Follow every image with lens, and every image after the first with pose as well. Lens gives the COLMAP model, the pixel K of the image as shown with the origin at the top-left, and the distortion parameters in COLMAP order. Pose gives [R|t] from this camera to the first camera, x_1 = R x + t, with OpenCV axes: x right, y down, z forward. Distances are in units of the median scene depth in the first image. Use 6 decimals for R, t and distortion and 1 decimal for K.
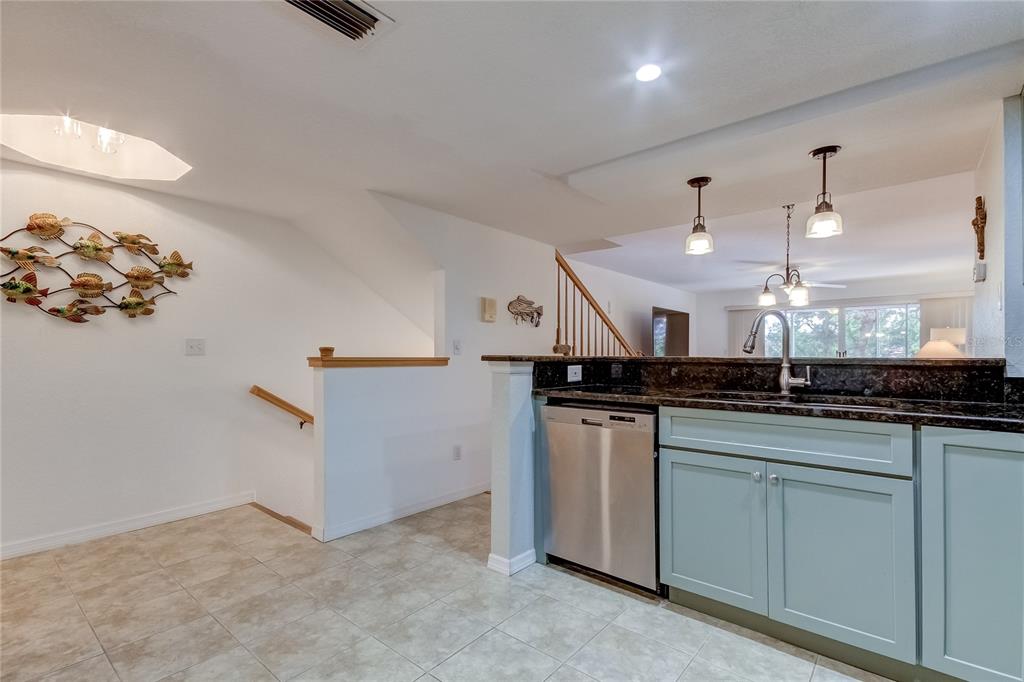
lens RADIAL K [[475.2, 0, 512.1], [0, 475.2, 347.6], [0, 0, 1]] dist [0.019443, -0.004763]
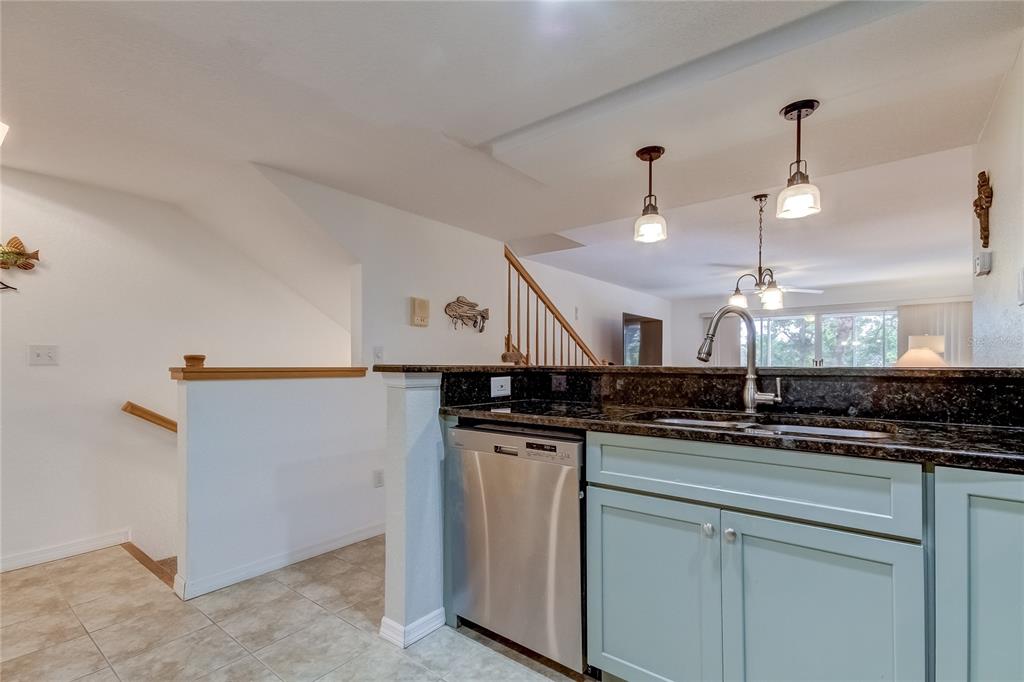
lens RADIAL K [[475.2, 0, 509.9], [0, 475.2, 356.7], [0, 0, 1]] dist [0.019443, -0.004763]
pose [[0.999536, -0.001262, 0.030424, 0.133514], [0.001271, 0.999999, -0.000287, 0.003090], [-0.030424, 0.000326, 0.999537, 0.198403]]
